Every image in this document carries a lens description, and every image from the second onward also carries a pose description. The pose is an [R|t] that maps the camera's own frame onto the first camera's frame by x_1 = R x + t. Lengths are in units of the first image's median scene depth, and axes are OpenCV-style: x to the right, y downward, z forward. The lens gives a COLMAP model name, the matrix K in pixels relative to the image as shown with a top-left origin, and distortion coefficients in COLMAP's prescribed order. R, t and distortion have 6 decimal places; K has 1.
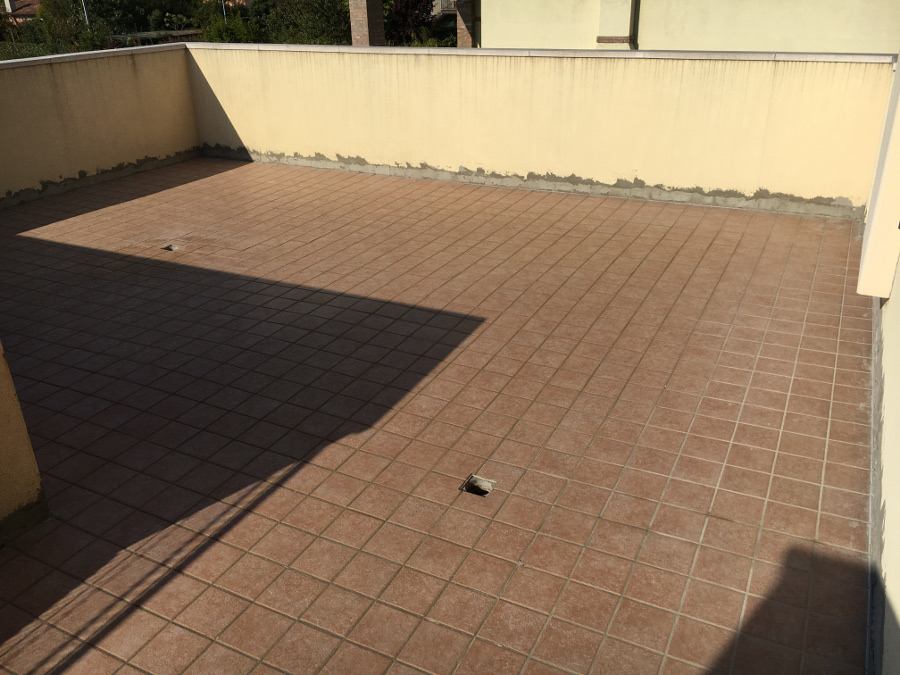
lens RADIAL K [[761.4, 0, 450.0], [0, 761.4, 337.5], [0, 0, 1]] dist [0.090430, -0.127083]
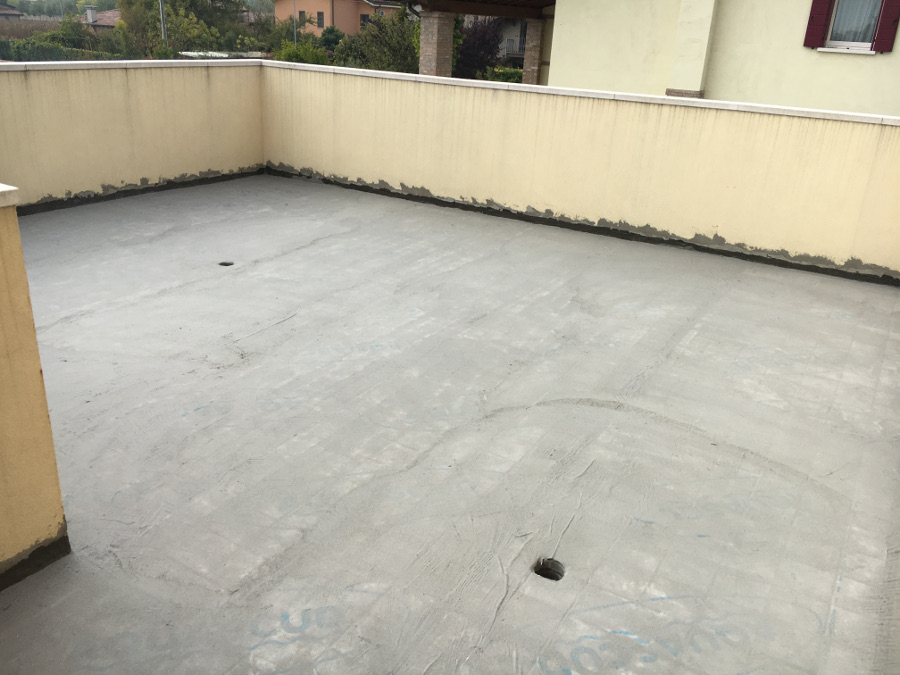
lens RADIAL K [[763.1, 0, 450.8], [0, 763.1, 333.9], [0, 0, 1]] dist [0.085093, -0.122934]
pose [[0.994521, 0.094467, -0.044776, -0.032519], [-0.096627, 0.994123, -0.048805, -0.010100], [0.039903, 0.052864, 0.997804, 0.057696]]
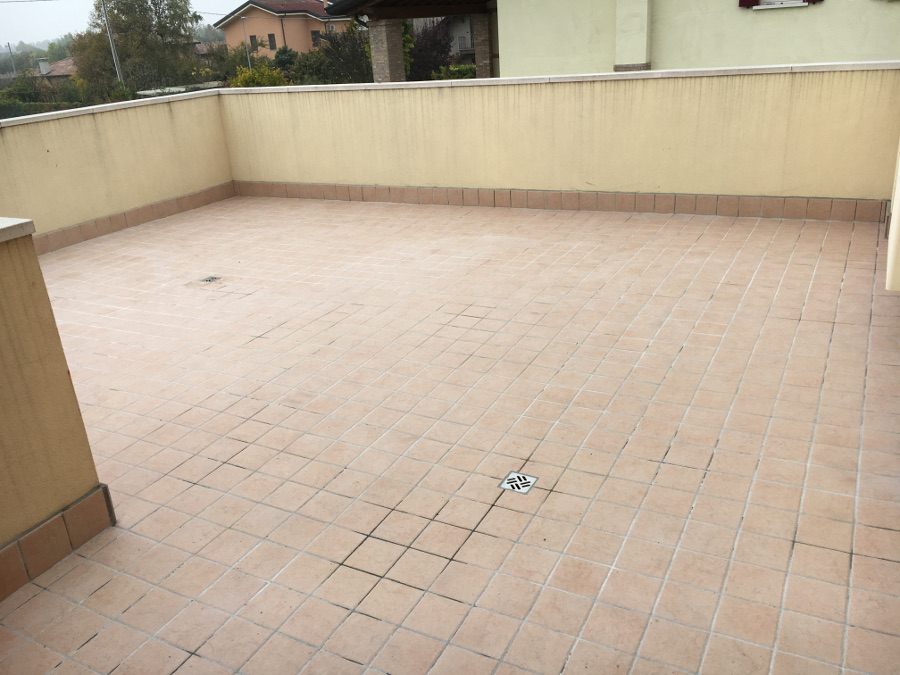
lens RADIAL K [[761.4, 0, 450.0], [0, 761.4, 337.5], [0, 0, 1]] dist [0.090430, -0.127083]
pose [[0.998534, -0.039392, -0.037125, -0.005669], [0.037659, 0.998219, -0.046271, 0.020331], [0.038882, 0.044805, 0.998239, -0.019683]]
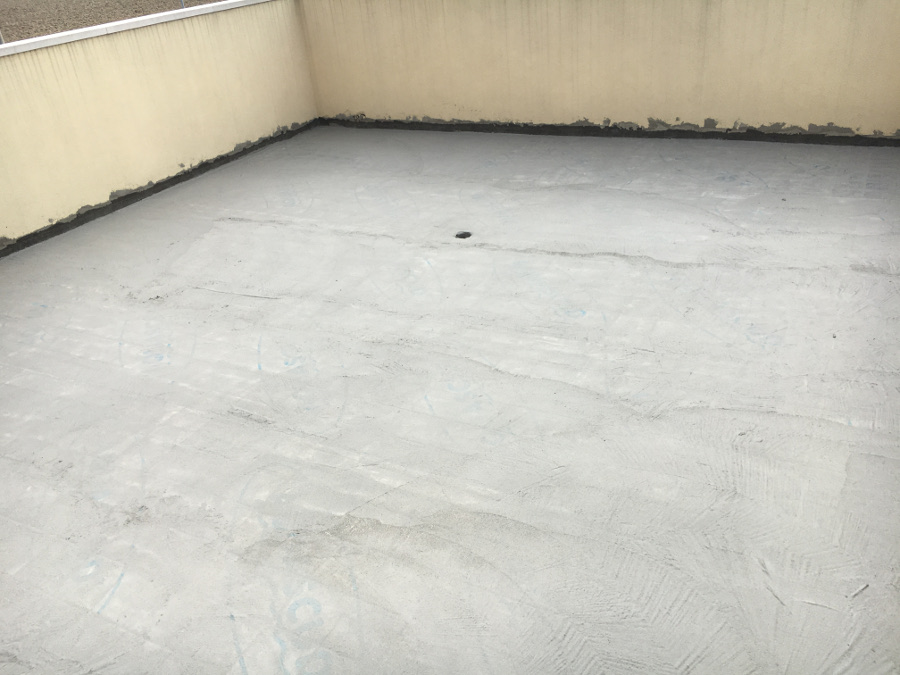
lens RADIAL K [[761.4, 0, 450.0], [0, 761.4, 337.5], [0, 0, 1]] dist [0.090430, -0.127083]
pose [[-0.019649, 0.500088, -0.865752, 0.394523], [-0.334036, 0.812877, 0.477127, -0.421778], [0.942356, 0.298567, 0.151075, 0.938179]]
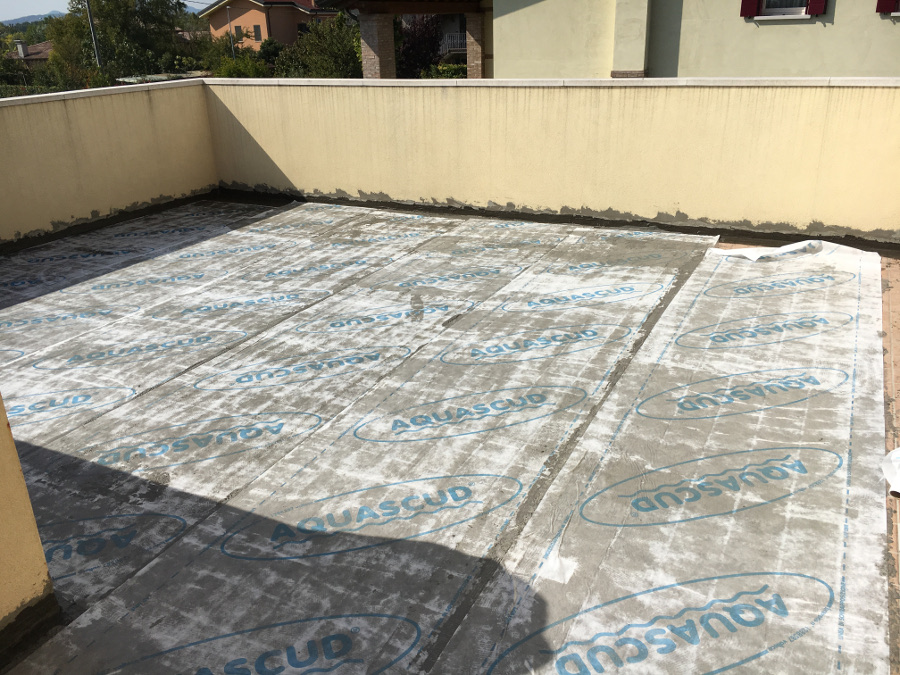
lens RADIAL K [[763.1, 0, 450.8], [0, 763.1, 333.9], [0, 0, 1]] dist [0.085093, -0.122934]
pose [[0.999935, -0.009431, -0.006469, -0.038701], [0.009101, 0.998738, -0.049384, -0.014695], [0.006926, 0.049322, 0.998759, 0.068899]]
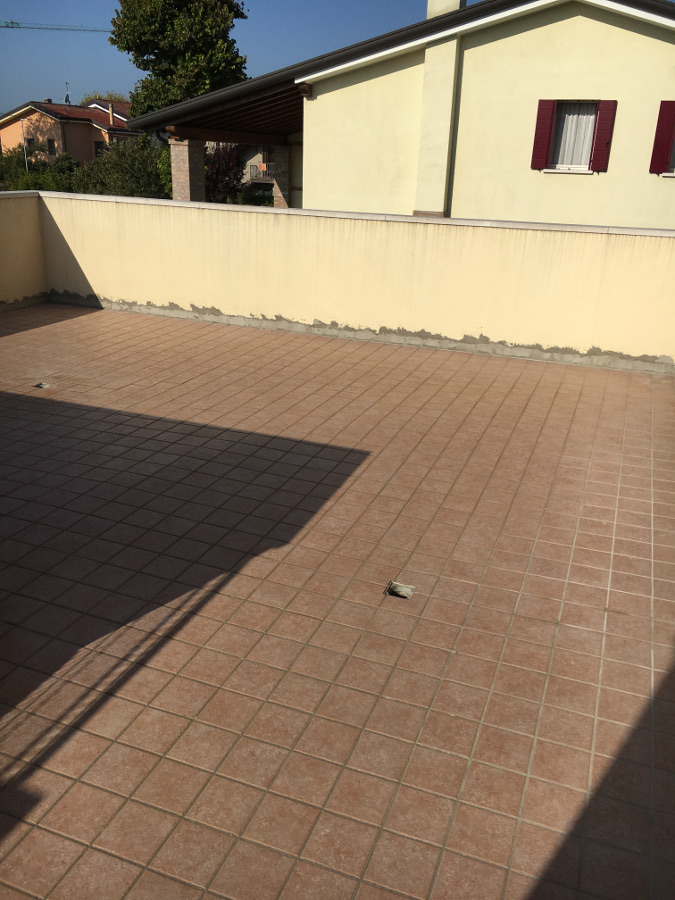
lens RADIAL K [[768.5, 0, 346.2], [0, 768.5, 447.0], [0, 0, 1]] dist [0.092023, -0.121764]
pose [[0.991910, 0.013521, 0.126217, -0.097855], [-0.004263, 0.997298, -0.073336, 0.037575], [-0.126868, 0.072205, 0.989288, -0.054438]]
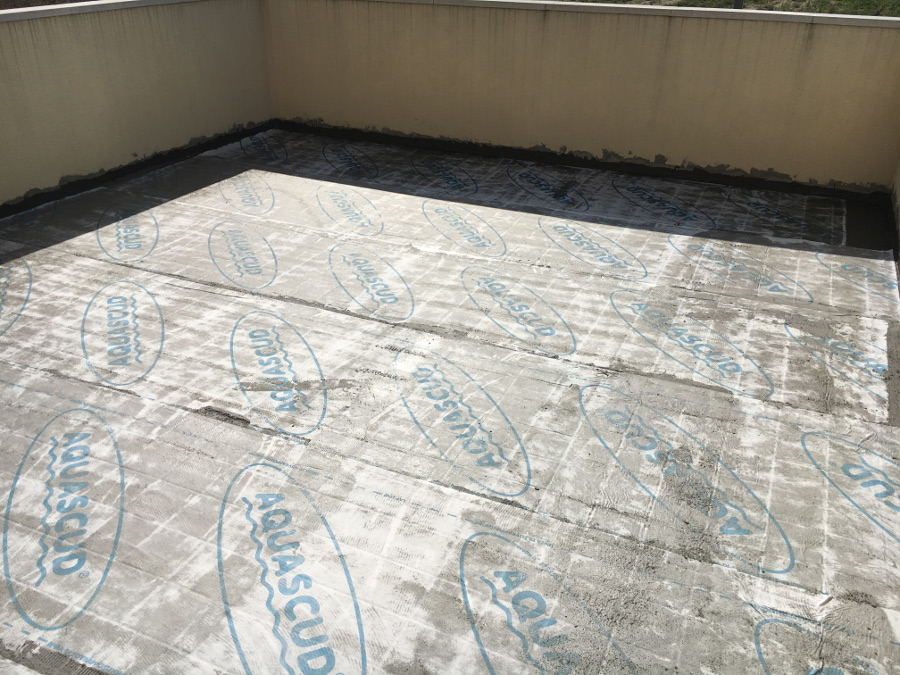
lens RADIAL K [[761.4, 0, 450.0], [0, 761.4, 337.5], [0, 0, 1]] dist [0.090430, -0.127083]
pose [[0.046118, 0.486344, -0.872549, 0.406717], [-0.430987, 0.797686, 0.421837, -0.408053], [0.901179, 0.356604, 0.246396, 0.891673]]
